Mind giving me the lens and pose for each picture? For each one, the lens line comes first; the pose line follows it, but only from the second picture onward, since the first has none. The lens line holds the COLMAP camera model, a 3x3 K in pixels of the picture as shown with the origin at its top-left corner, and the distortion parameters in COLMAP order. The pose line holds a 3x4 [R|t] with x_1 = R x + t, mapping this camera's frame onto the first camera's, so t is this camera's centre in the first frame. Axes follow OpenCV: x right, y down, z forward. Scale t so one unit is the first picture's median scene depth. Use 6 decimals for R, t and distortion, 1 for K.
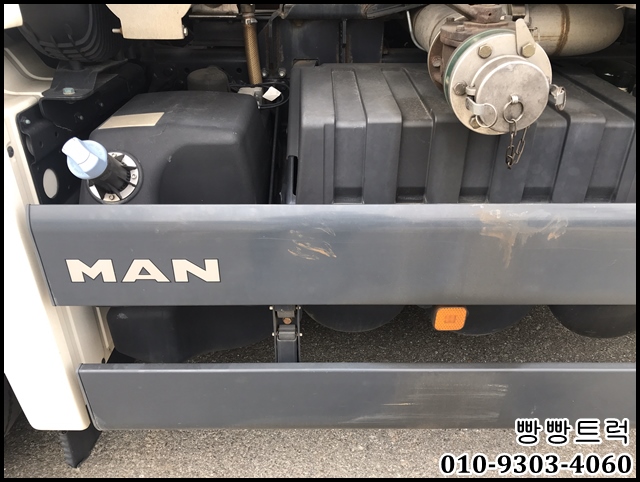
lens RADIAL K [[523.5, 0, 320.0], [0, 523.5, 241.0], [0, 0, 1]] dist [0.003331, 0.003374]
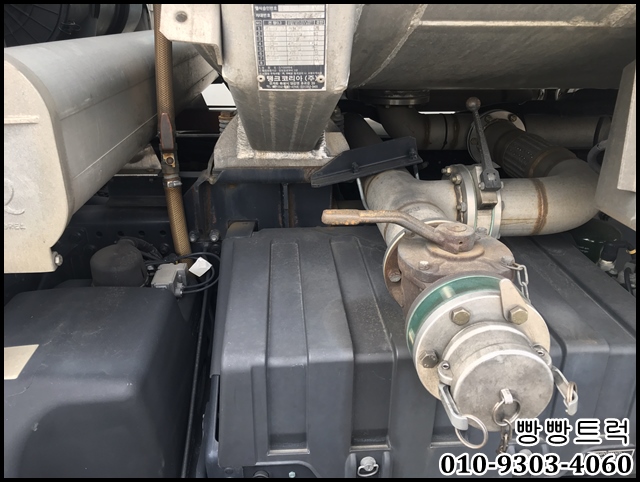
lens RADIAL K [[529.3, 0, 320.0], [0, 529.3, 241.0], [0, 0, 1]] dist [0.007645, -0.000698]
pose [[0.997269, -0.021152, 0.070763, 0.054737], [0.029931, 0.991654, -0.125405, -0.295559], [-0.067520, 0.127181, 0.989579, 0.211362]]
